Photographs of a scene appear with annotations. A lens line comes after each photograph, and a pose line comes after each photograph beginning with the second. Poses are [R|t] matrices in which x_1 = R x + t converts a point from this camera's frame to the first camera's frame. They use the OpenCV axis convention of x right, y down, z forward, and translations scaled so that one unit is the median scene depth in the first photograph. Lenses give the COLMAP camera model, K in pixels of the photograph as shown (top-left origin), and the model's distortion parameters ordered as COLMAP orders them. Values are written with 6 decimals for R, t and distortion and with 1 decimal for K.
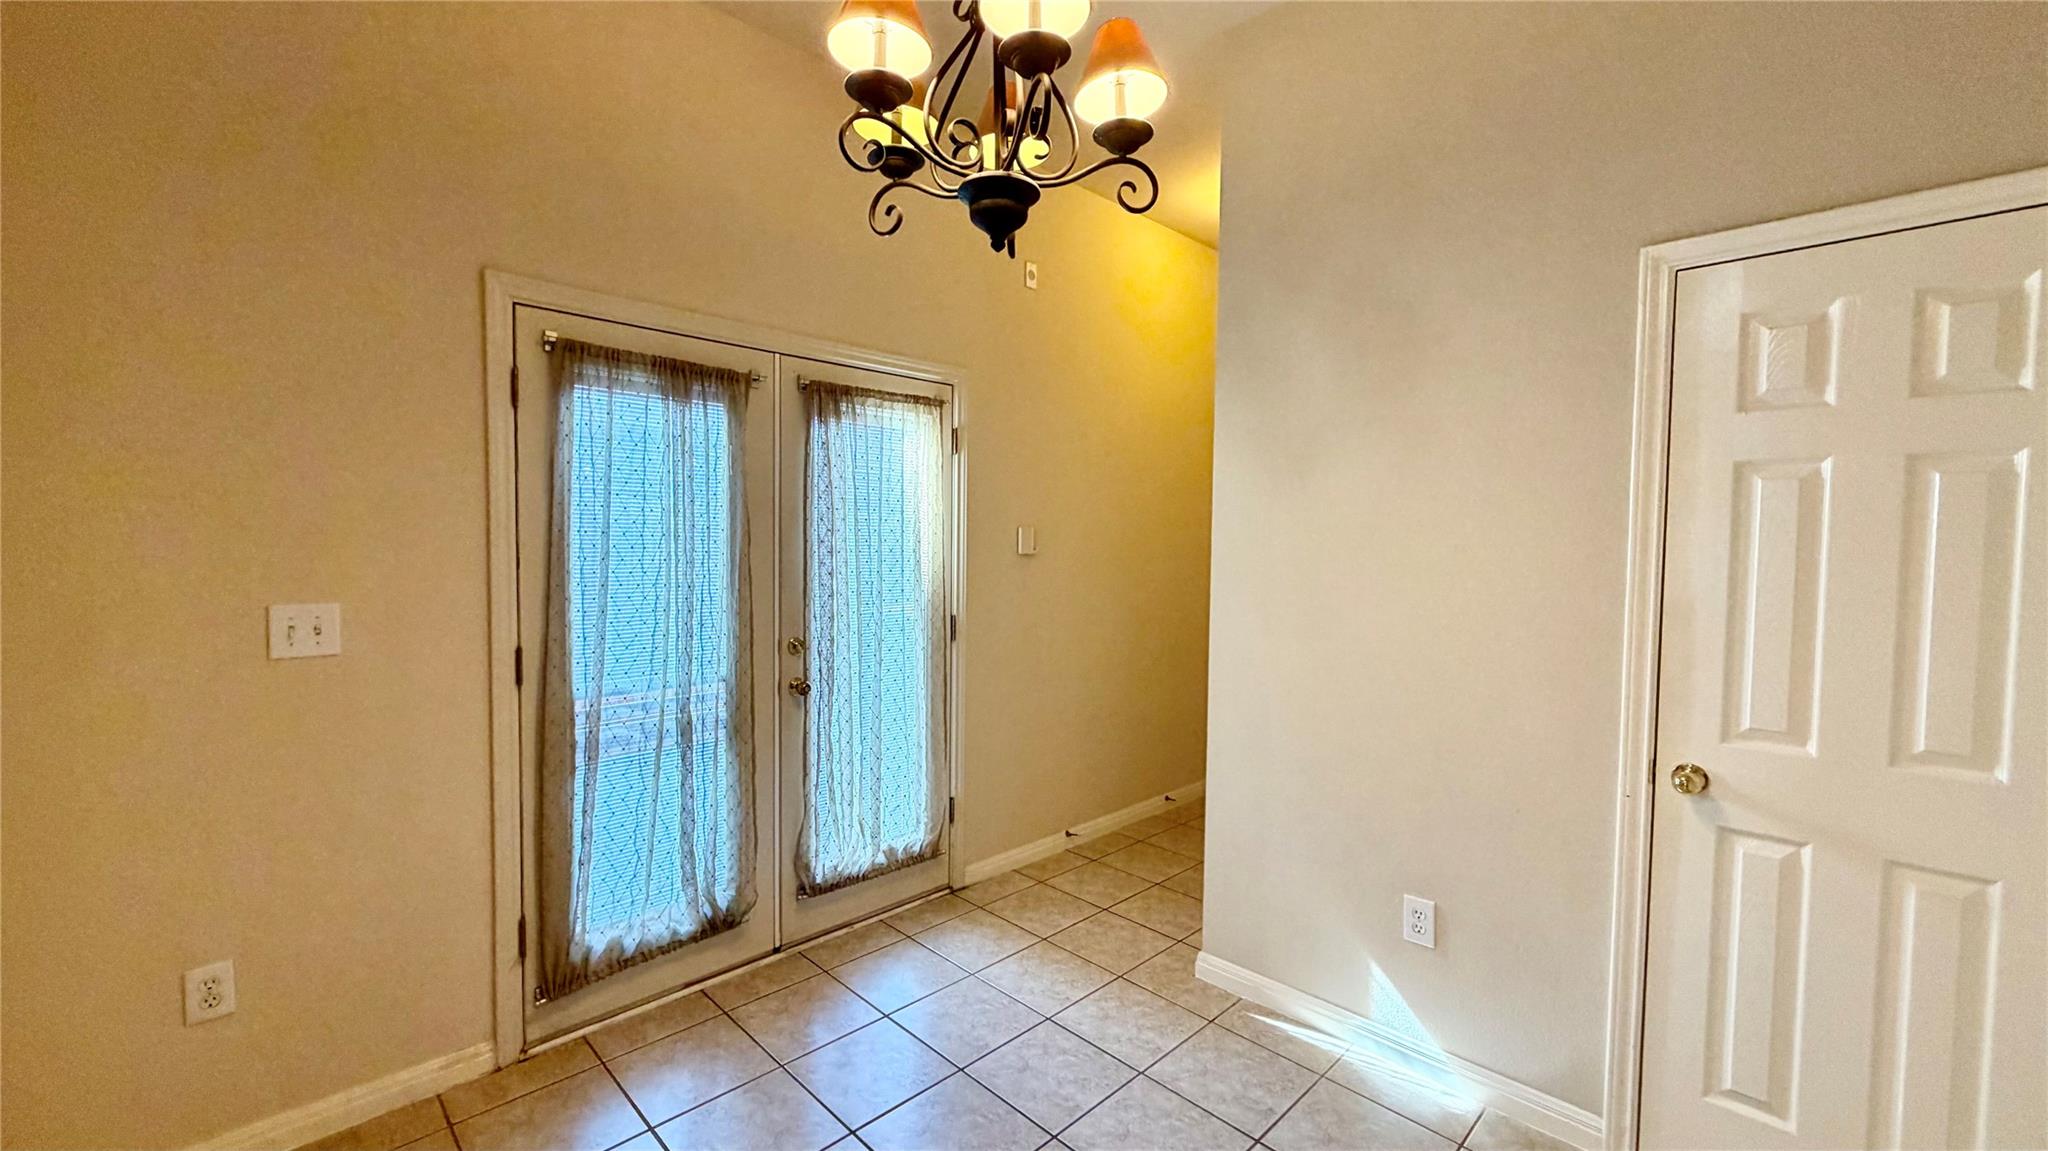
lens RADIAL K [[816.5, 0, 1023.6], [0, 816.5, 574.9], [0, 0, 1]] dist [-0.005087, 0.001569]
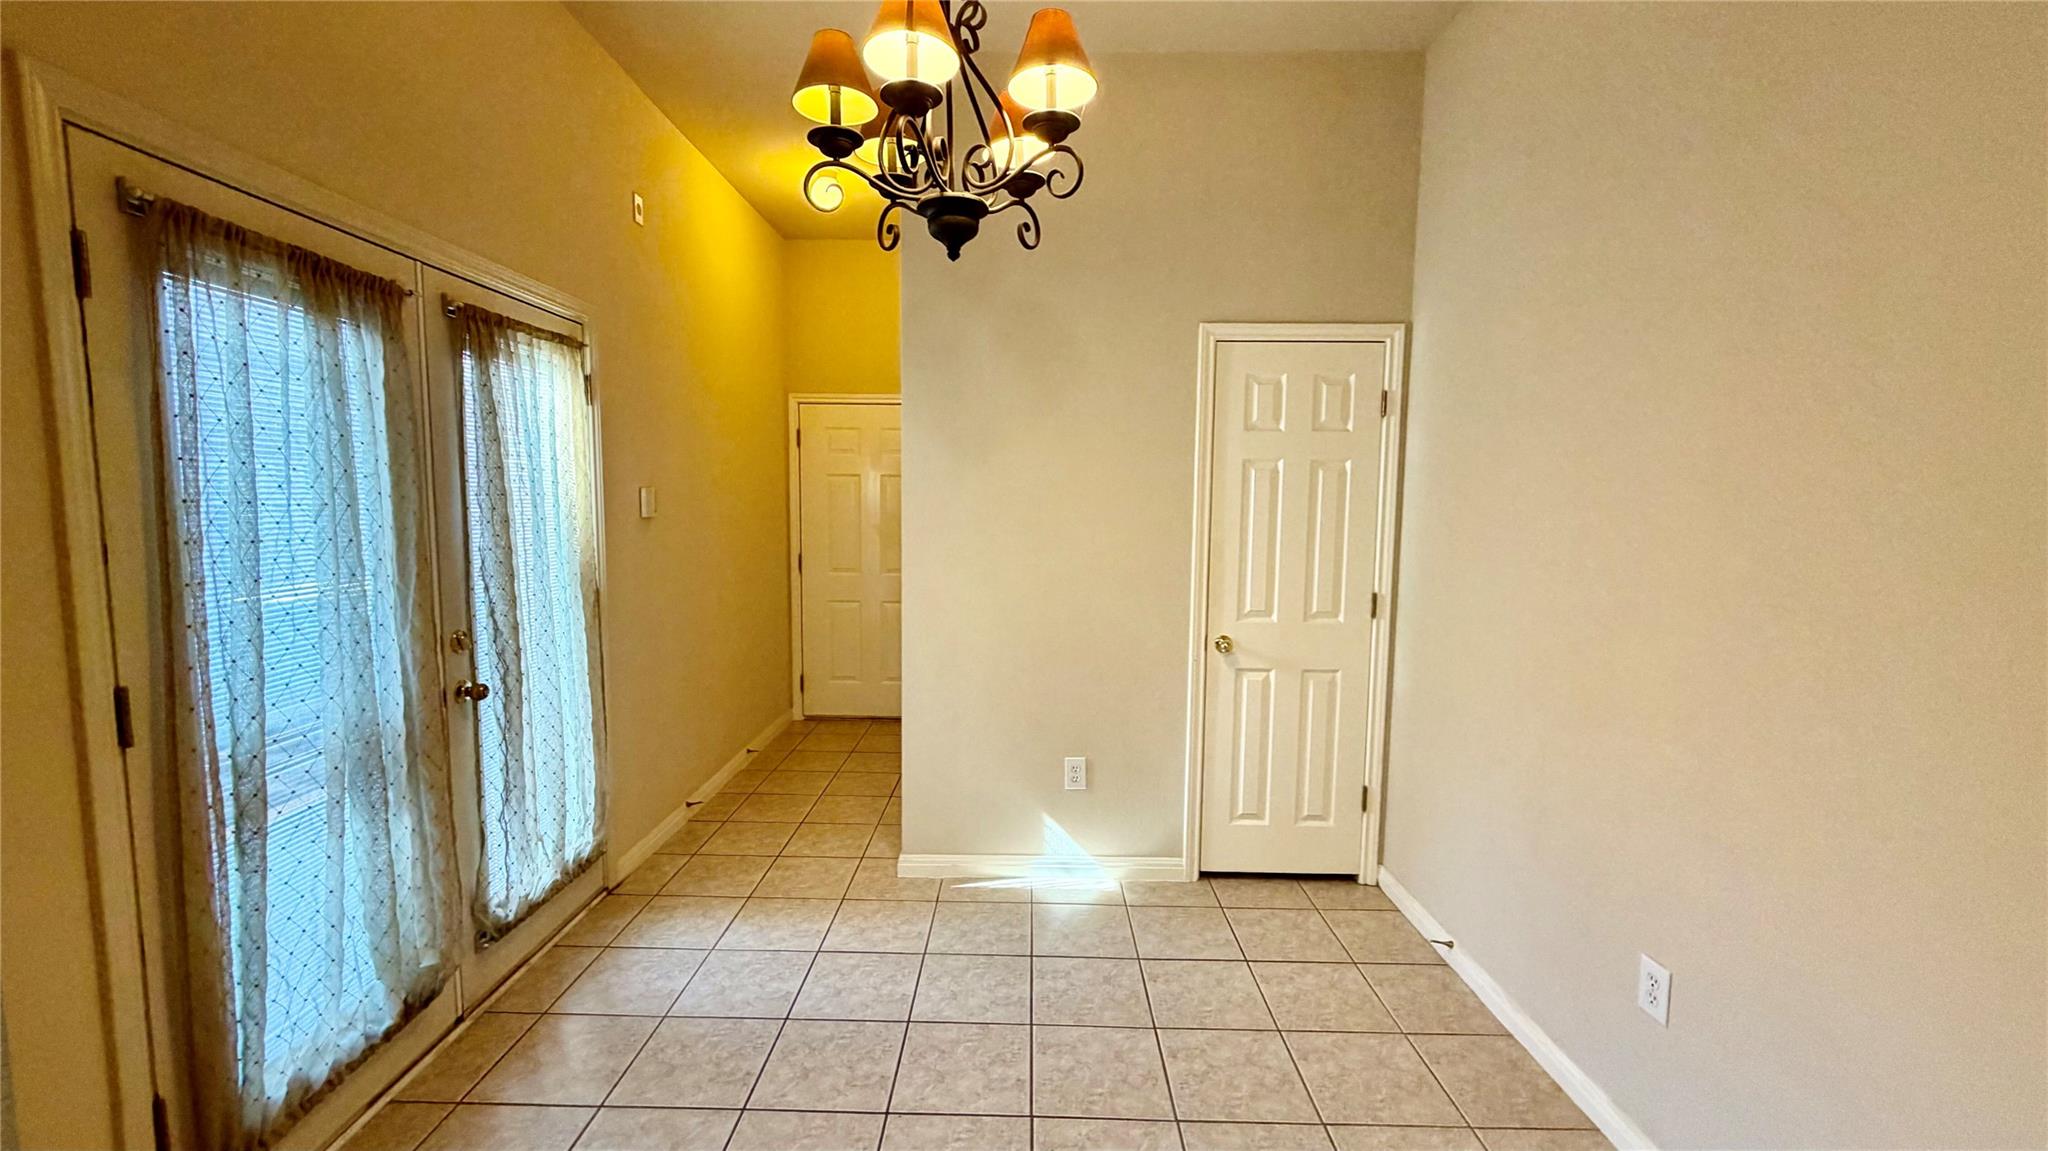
lens RADIAL K [[816.5, 0, 1022.6], [0, 816.5, 572.1], [0, 0, 1]] dist [-0.005087, 0.001569]
pose [[0.711839, -0.066782, 0.699160, -0.507960], [0.026708, 0.997323, 0.068070, -0.021658], [-0.701835, -0.029782, 0.711717, 0.061241]]
